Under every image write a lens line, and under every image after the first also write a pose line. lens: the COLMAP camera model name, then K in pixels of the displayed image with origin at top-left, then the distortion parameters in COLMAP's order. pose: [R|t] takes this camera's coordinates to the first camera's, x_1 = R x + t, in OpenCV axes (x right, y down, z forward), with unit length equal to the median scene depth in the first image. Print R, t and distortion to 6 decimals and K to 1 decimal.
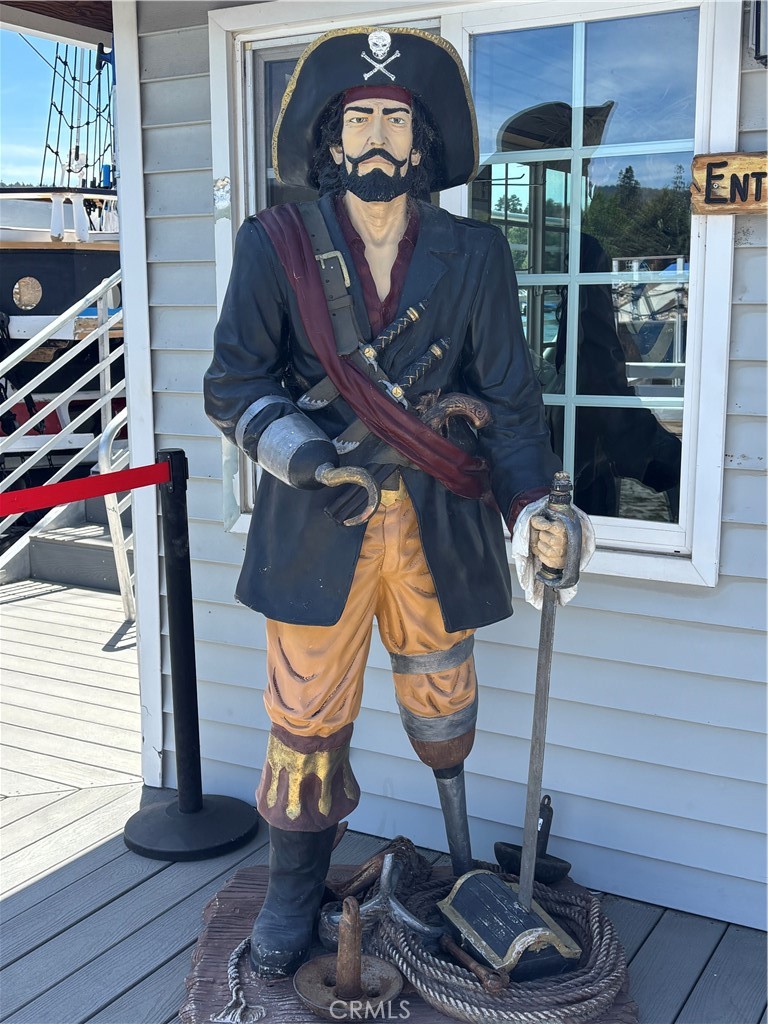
lens RADIAL K [[1203.6, 0, 384.0], [0, 1203.6, 512.0], [0, 0, 1]] dist [0.222534, -0.765247]
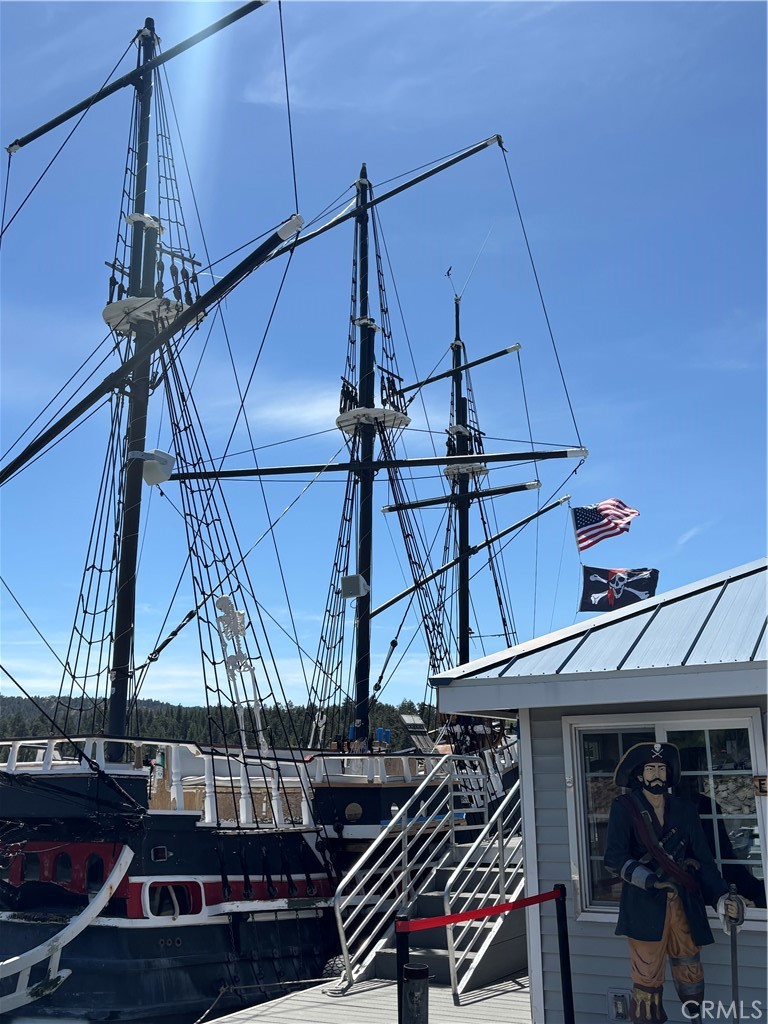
lens RADIAL K [[1031.7, 0, 386.8], [0, 1031.7, 514.1], [0, 0, 1]] dist [0.100584, -0.164113]
pose [[0.999849, -0.015778, -0.007320, -0.644460], [0.011209, 0.906296, -0.422494, 0.211837], [0.013300, 0.422348, 0.906336, -1.686606]]
